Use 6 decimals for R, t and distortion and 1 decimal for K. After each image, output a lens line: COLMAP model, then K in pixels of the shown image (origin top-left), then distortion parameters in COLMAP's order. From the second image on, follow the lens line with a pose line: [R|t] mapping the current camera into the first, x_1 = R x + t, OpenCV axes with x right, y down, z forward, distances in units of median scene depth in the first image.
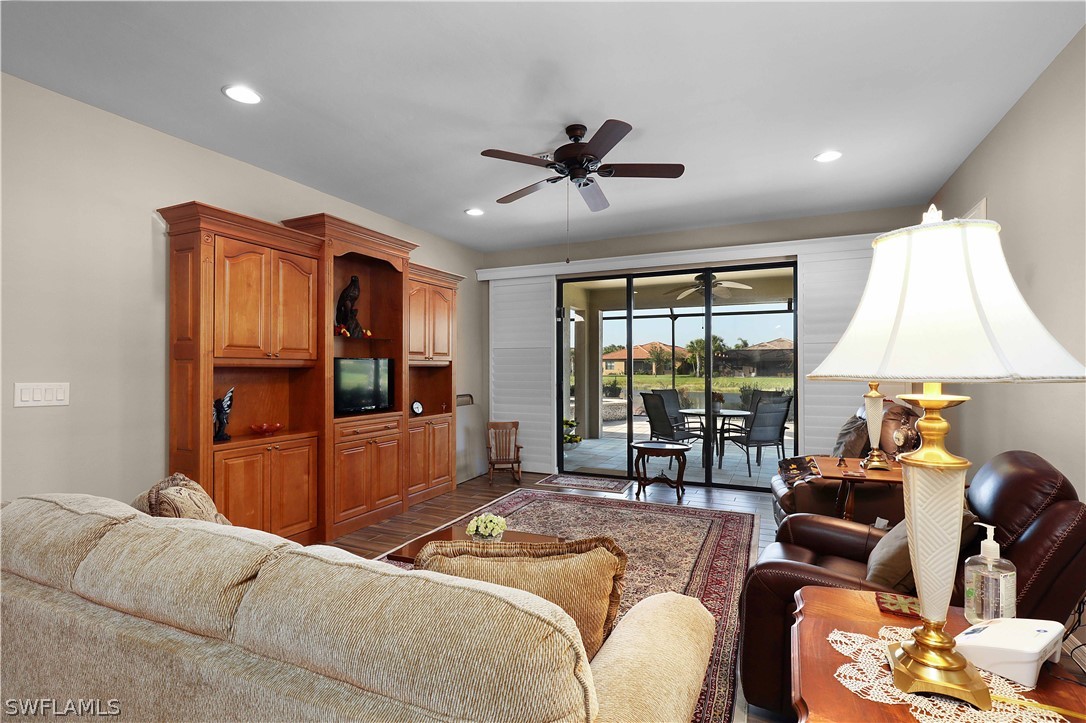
lens RADIAL K [[500.2, 0, 570.3], [0, 500.2, 366.2], [0, 0, 1]] dist [0.006996, -0.001942]
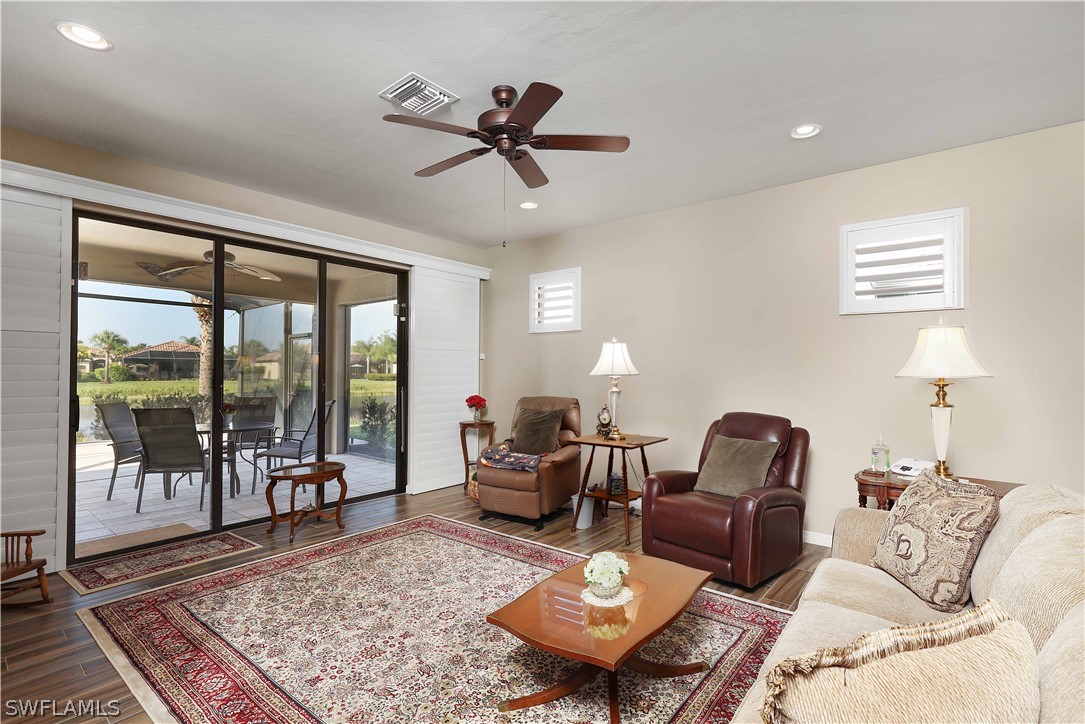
lens RADIAL K [[499.7, 0, 534.4], [0, 499.7, 359.9], [0, 0, 1]] dist [0.006996, -0.001942]
pose [[0.280514, 0.024715, 0.959532, -0.585147], [-0.006680, 0.999694, -0.023797, 0.002509], [-0.959827, 0.000266, 0.280593, 0.527495]]
